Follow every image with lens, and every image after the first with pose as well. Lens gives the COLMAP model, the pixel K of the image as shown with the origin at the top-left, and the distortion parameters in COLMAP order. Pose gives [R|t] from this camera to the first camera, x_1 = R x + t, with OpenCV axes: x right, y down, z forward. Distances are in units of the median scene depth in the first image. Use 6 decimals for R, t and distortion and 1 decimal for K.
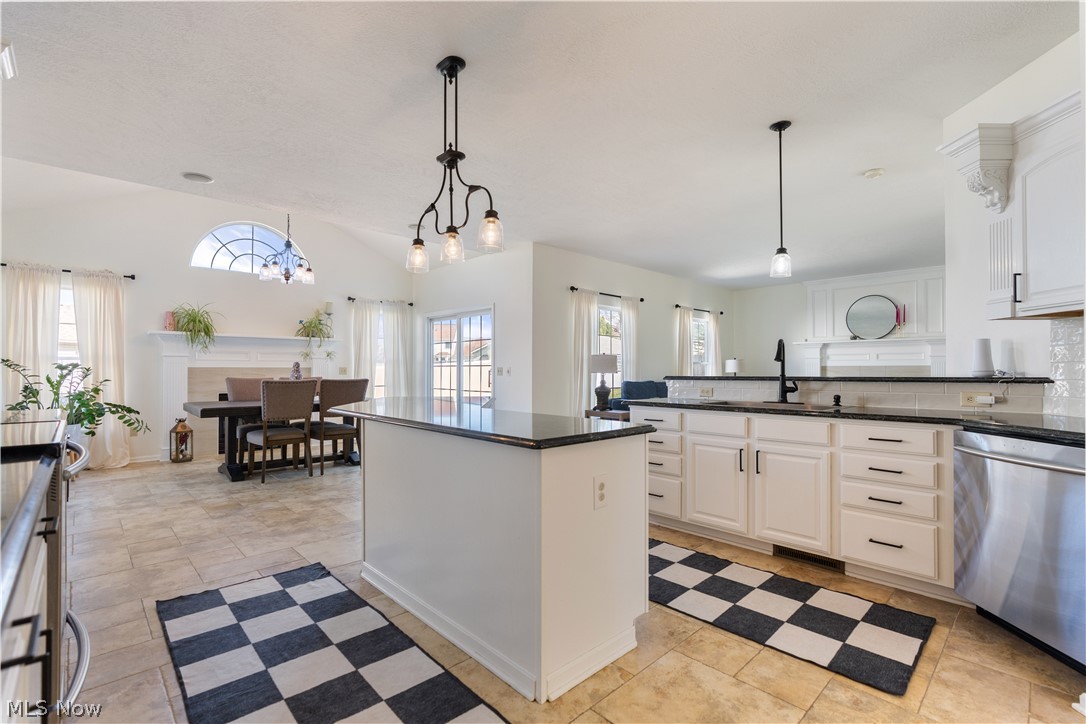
lens RADIAL K [[487.5, 0, 544.4], [0, 487.5, 363.5], [0, 0, 1]] dist [-0.000797, 0.000371]
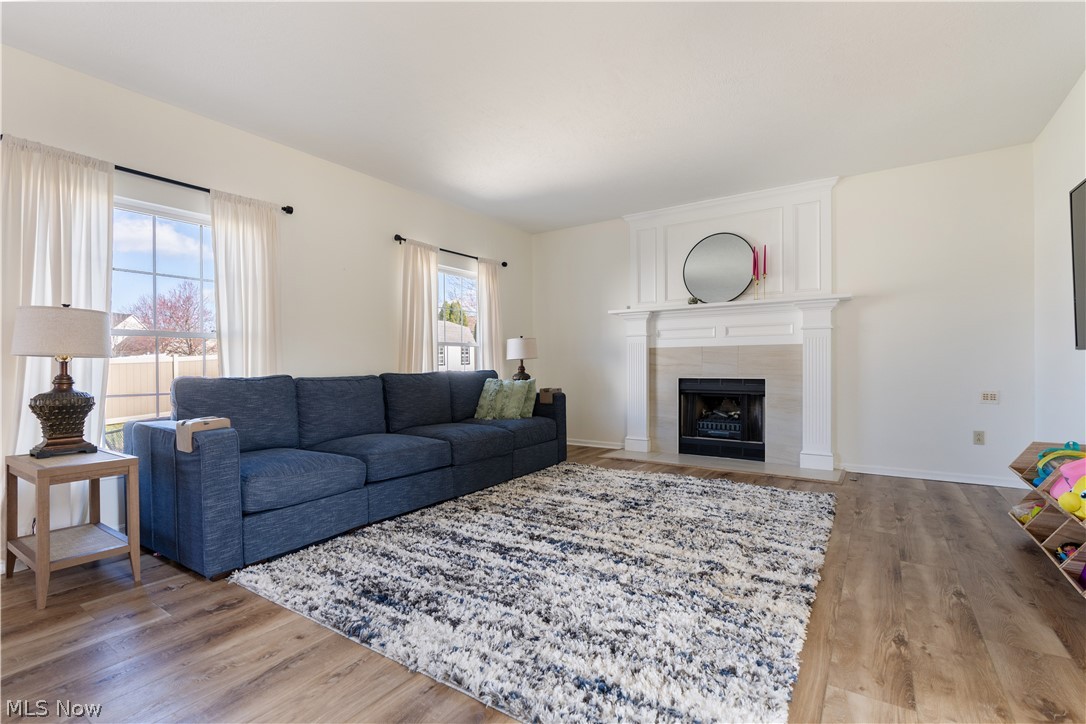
lens RADIAL K [[487.5, 0, 540.3], [0, 487.5, 360.0], [0, 0, 1]] dist [-0.000797, 0.000371]
pose [[0.980624, -0.006954, 0.195774, 0.335812], [0.005822, 0.999963, 0.006354, 0.018026], [-0.195811, -0.005091, 0.980628, 0.446825]]
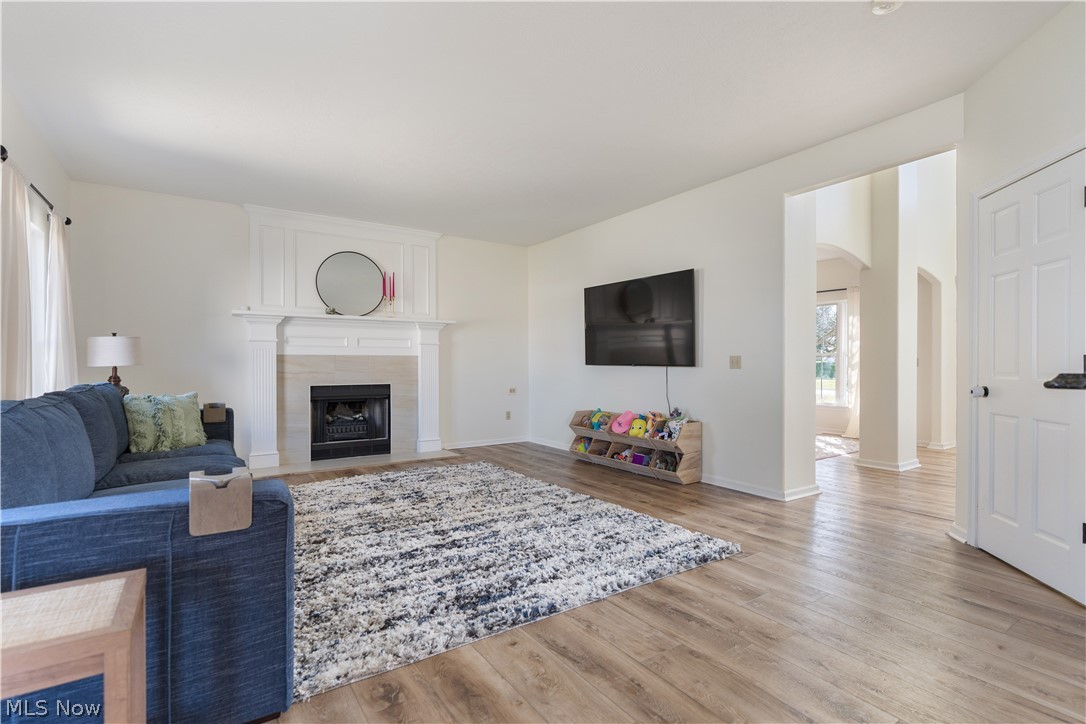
lens RADIAL K [[487.5, 0, 536.0], [0, 487.5, 364.7], [0, 0, 1]] dist [-0.000797, 0.000371]
pose [[0.230276, -0.001415, 0.973124, 0.069172], [-0.011683, 0.999923, 0.004219, 0.012608], [-0.973055, -0.012341, 0.230242, 0.611205]]
